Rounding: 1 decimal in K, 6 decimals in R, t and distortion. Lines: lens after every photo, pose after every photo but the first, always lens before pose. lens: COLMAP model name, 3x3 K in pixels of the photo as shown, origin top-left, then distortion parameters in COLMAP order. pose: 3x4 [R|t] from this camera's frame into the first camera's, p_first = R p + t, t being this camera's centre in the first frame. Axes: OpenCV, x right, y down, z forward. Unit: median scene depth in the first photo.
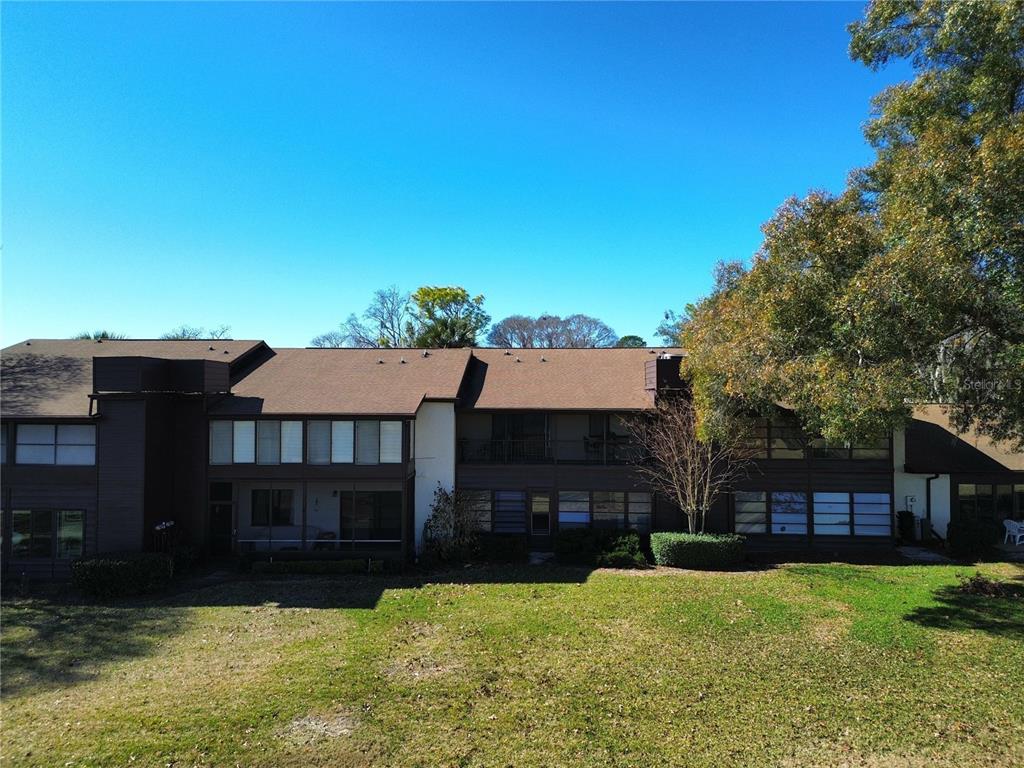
lens RADIAL K [[716.5, 0, 510.1], [0, 716.5, 386.7], [0, 0, 1]] dist [0.100790, -0.116384]
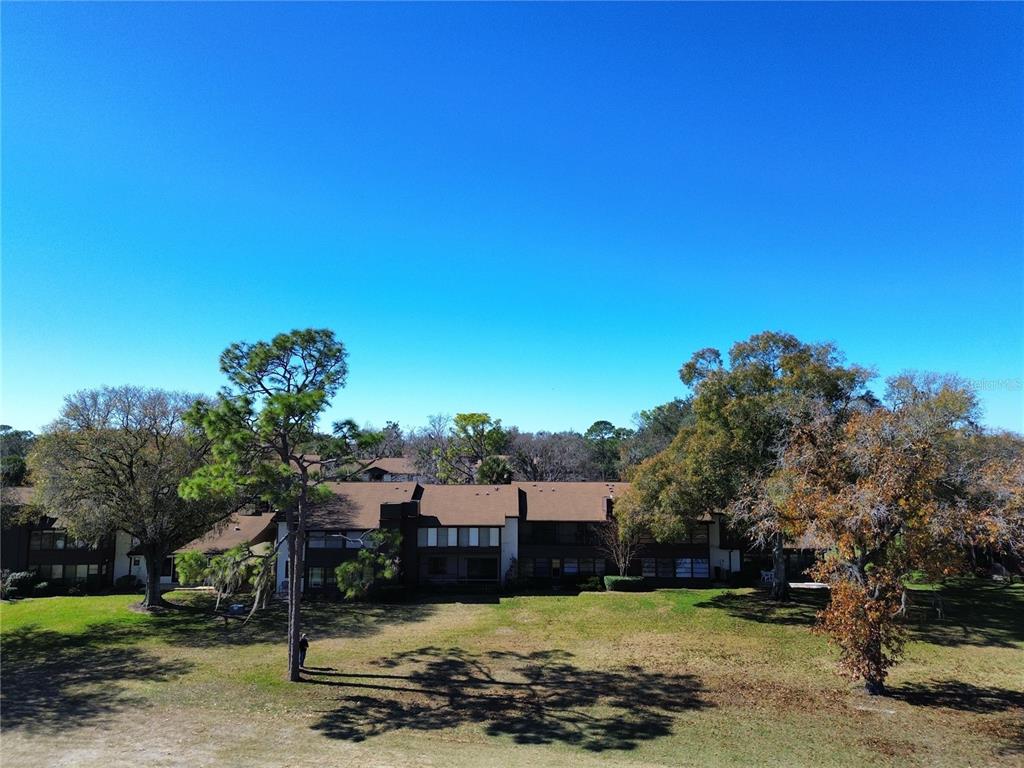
lens RADIAL K [[716.5, 0, 510.1], [0, 716.5, 386.7], [0, 0, 1]] dist [0.100790, -0.116384]
pose [[0.999405, 0.005114, 0.034119, -0.190640], [-0.002552, 0.997203, -0.074696, -0.231293], [-0.034406, 0.074564, 0.996622, -1.348049]]
